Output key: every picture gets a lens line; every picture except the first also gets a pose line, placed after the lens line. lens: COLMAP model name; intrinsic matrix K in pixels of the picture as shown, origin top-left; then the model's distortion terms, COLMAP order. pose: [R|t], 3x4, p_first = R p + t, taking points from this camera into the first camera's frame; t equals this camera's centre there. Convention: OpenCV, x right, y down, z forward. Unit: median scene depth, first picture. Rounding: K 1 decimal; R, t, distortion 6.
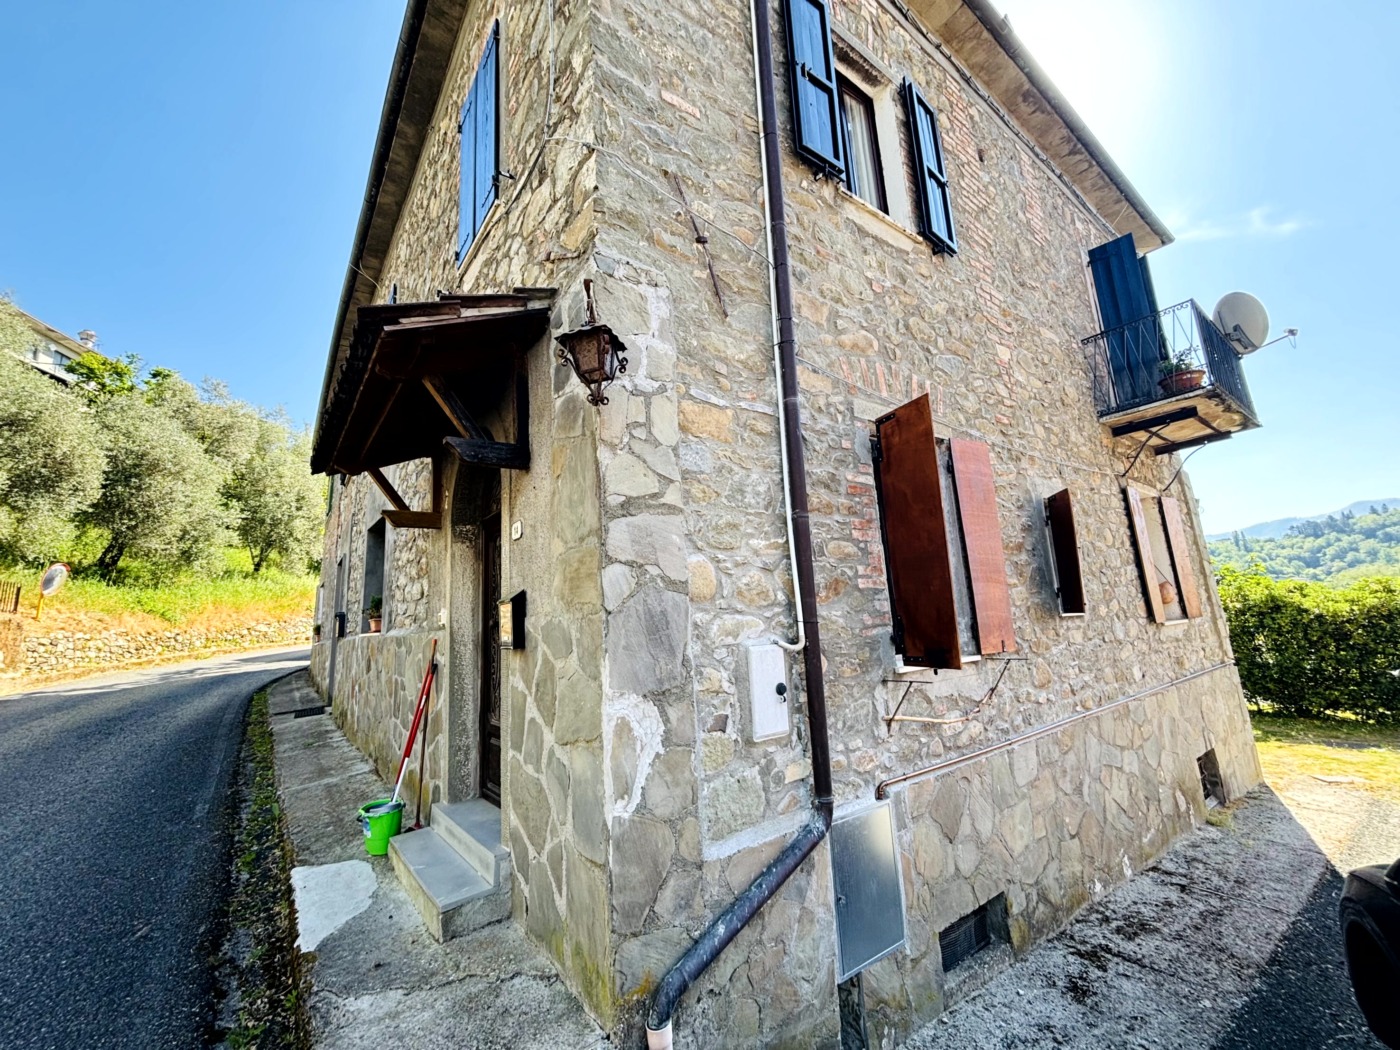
lens RADIAL K [[566.6, 0, 701.8], [0, 566.6, 522.1], [0, 0, 1]] dist [0.002762, -0.000440]
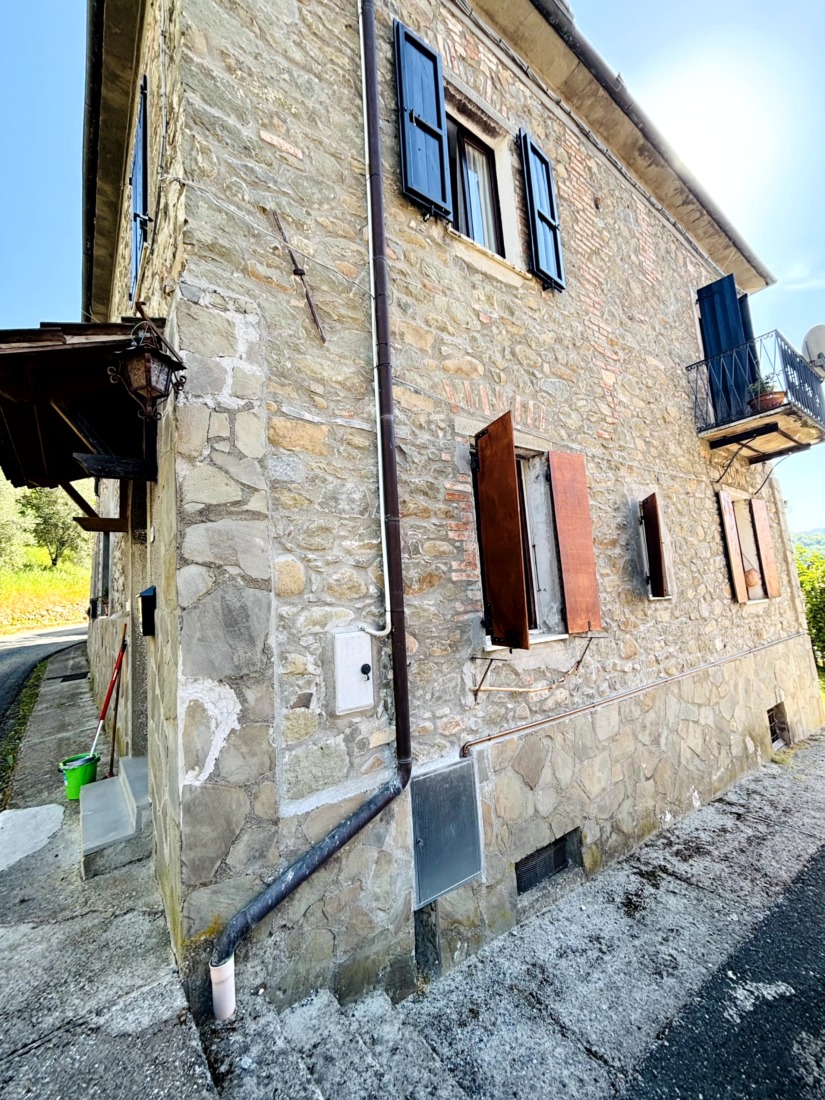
lens RADIAL K [[443.4, 0, 418.1], [0, 443.4, 549.7], [0, 0, 1]] dist [0.002607, -0.000029]
pose [[0.999944, -0.009677, -0.004315, 0.187985], [0.009927, 0.998020, 0.062115, -0.004257], [0.003706, -0.062154, 0.998060, 0.079542]]
